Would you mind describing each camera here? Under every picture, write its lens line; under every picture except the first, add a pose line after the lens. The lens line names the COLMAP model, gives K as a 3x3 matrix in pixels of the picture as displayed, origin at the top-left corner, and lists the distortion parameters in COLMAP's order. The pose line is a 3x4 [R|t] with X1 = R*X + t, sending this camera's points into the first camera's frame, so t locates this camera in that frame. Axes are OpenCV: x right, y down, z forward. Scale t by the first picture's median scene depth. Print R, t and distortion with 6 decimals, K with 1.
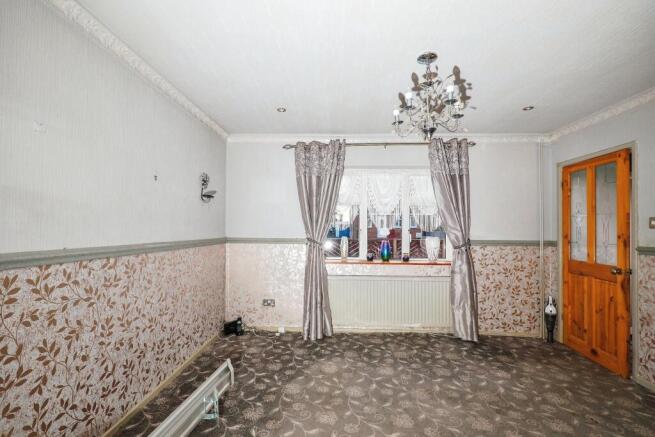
lens RADIAL K [[276.6, 0, 347.6], [0, 276.6, 232.1], [0, 0, 1]] dist [-0.012235, 0.000265]
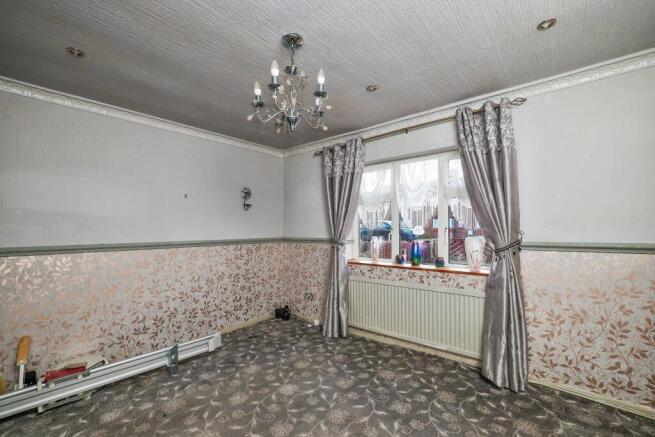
lens RADIAL K [[276.6, 0, 341.5], [0, 276.6, 232.2], [0, 0, 1]] dist [-0.012235, 0.000265]
pose [[0.802534, -0.008236, -0.596549, 0.513697], [0.010018, 0.999950, -0.000328, 0.000710], [0.596522, -0.005712, 0.802576, 0.196924]]
